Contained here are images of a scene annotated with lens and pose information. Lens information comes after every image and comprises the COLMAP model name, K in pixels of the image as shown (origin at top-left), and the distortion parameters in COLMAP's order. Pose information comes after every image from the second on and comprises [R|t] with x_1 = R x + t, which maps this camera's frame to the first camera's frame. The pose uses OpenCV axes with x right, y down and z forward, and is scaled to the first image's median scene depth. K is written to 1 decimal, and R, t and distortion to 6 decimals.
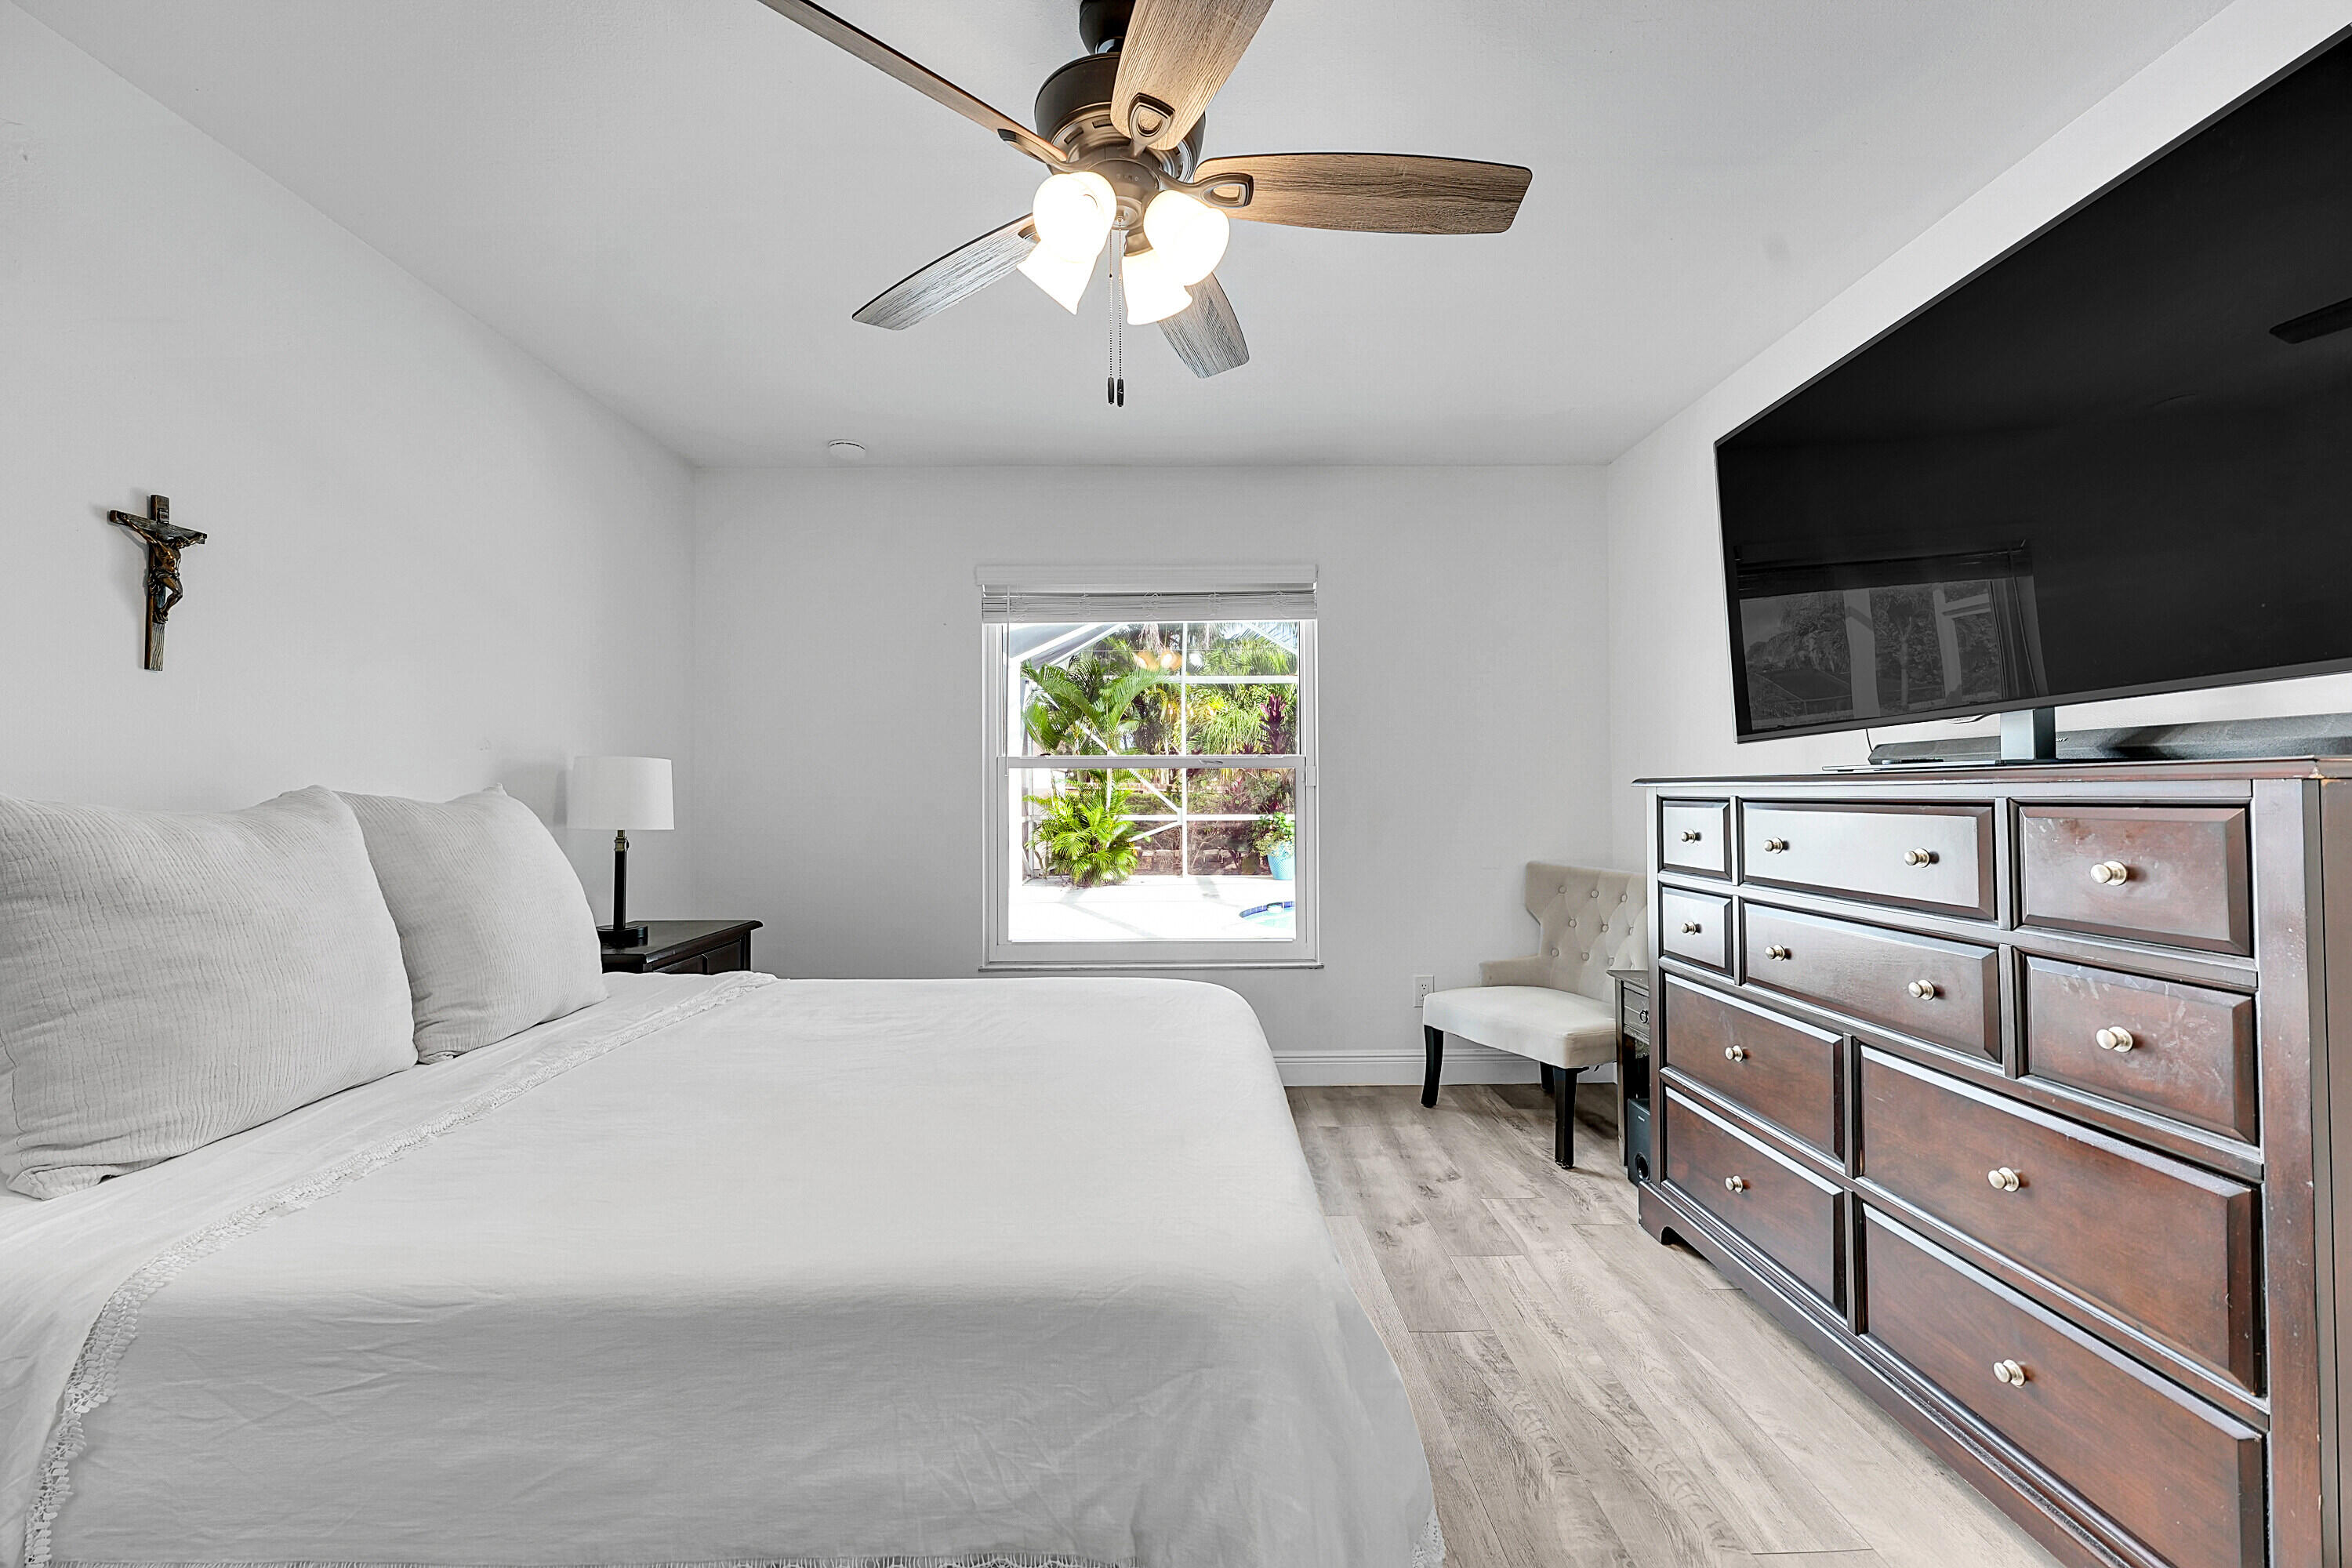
lens RADIAL K [[923.3, 0, 1176.0], [0, 923.3, 784.0], [0, 0, 1]] dist [-0.001312, 0.000124]
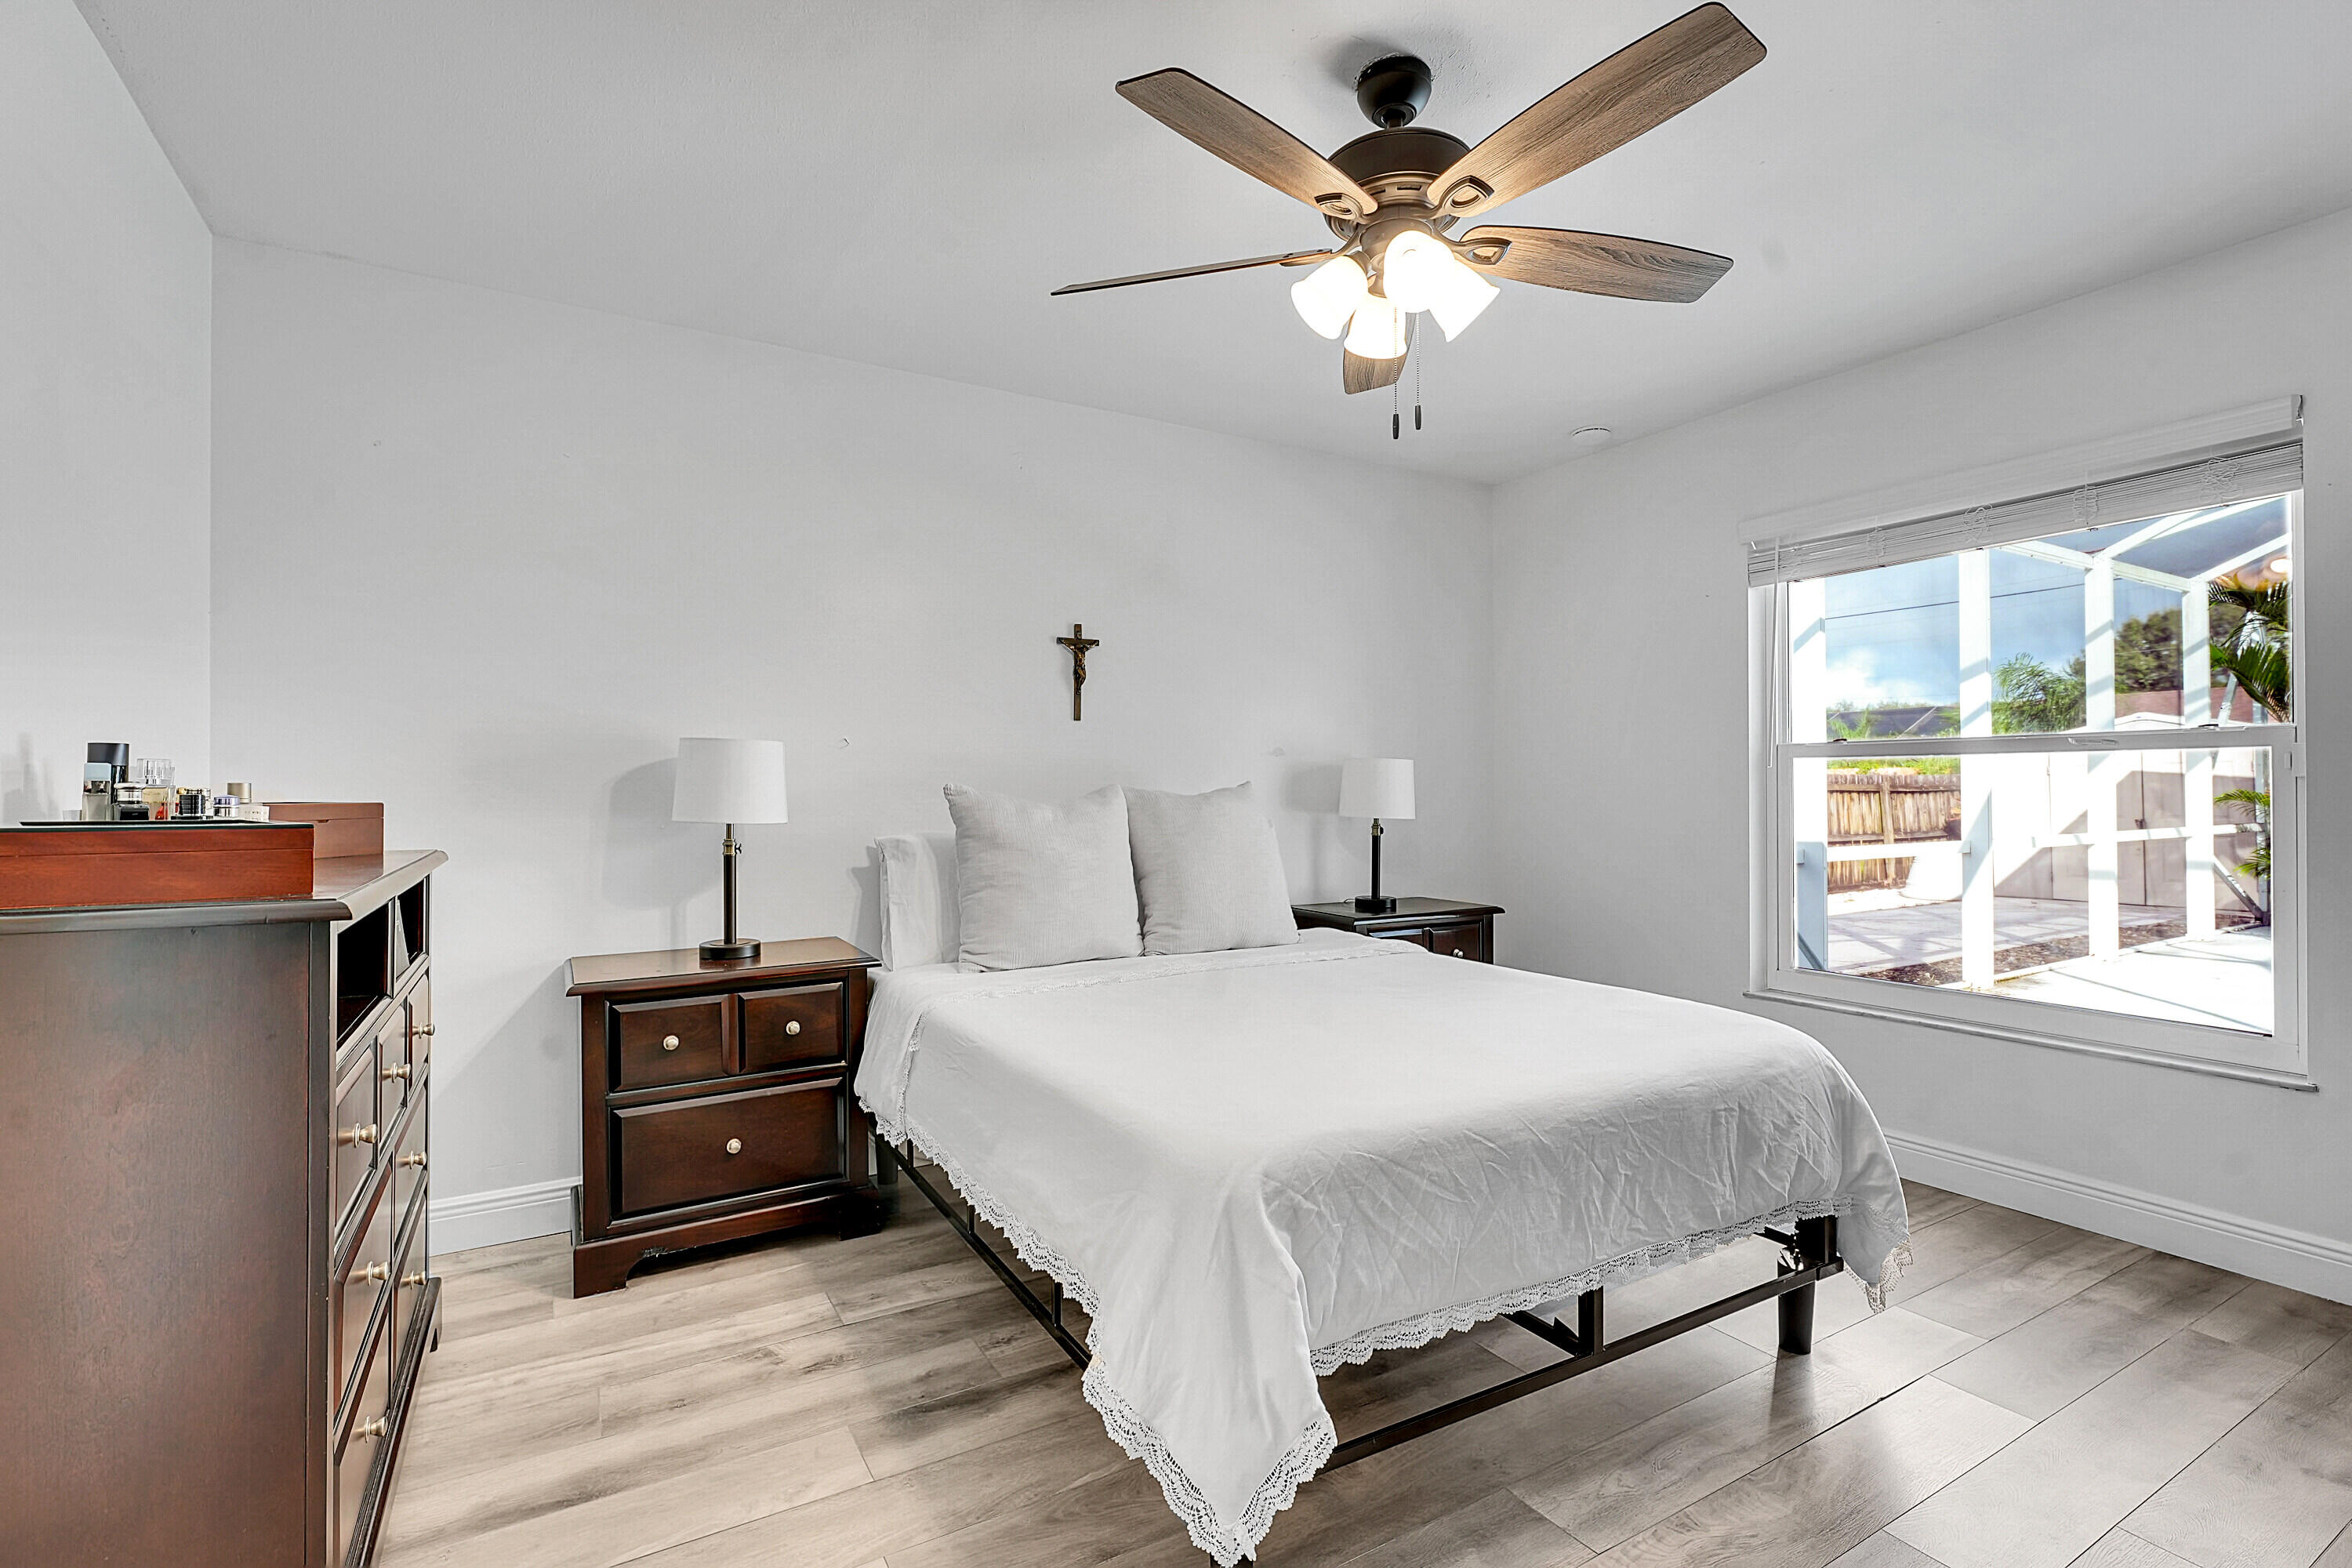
lens RADIAL K [[1057.5, 0, 1180.9], [0, 1057.5, 795.7], [0, 0, 1]] dist [-0.002350, -0.000303]
pose [[0.506973, 0.007736, -0.861927, 0.788045], [0.008774, 0.999862, 0.014135, -0.003437], [0.861917, -0.014728, 0.506835, 0.118546]]
